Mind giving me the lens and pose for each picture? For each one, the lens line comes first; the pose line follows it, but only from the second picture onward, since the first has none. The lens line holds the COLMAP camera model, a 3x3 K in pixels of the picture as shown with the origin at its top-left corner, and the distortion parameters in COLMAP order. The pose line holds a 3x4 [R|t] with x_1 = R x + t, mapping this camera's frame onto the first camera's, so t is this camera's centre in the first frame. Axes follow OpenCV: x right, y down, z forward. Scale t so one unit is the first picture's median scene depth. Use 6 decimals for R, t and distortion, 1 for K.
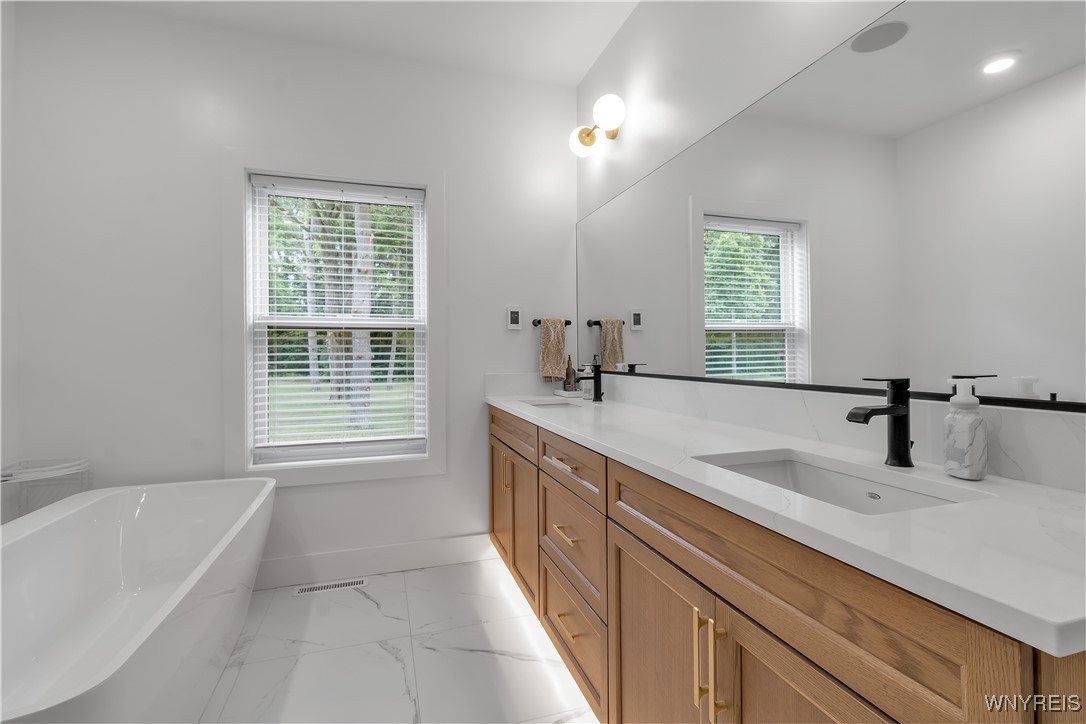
lens RADIAL K [[497.9, 0, 540.7], [0, 497.9, 352.3], [0, 0, 1]] dist [-0.000261, 0.000168]
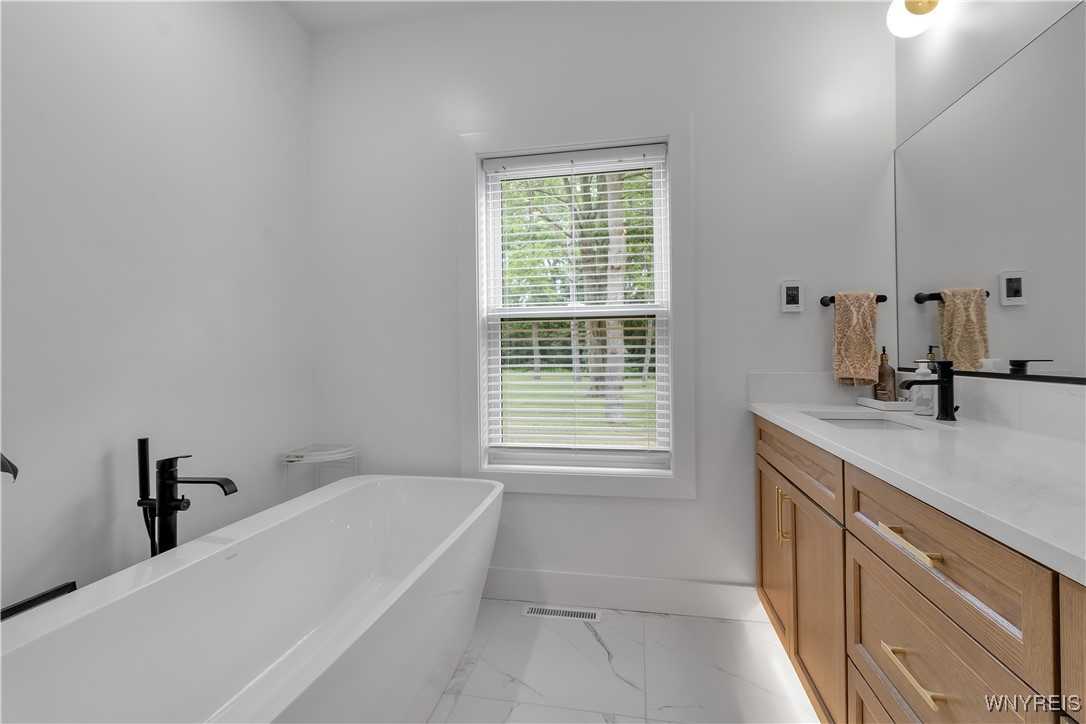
lens RADIAL K [[497.9, 0, 540.7], [0, 497.9, 352.3], [0, 0, 1]] dist [-0.000261, 0.000168]
pose [[0.875890, -0.004298, -0.482492, -0.026000], [0.008270, 0.999947, 0.006104, 0.005848], [0.482440, -0.009337, 0.875879, 0.205380]]
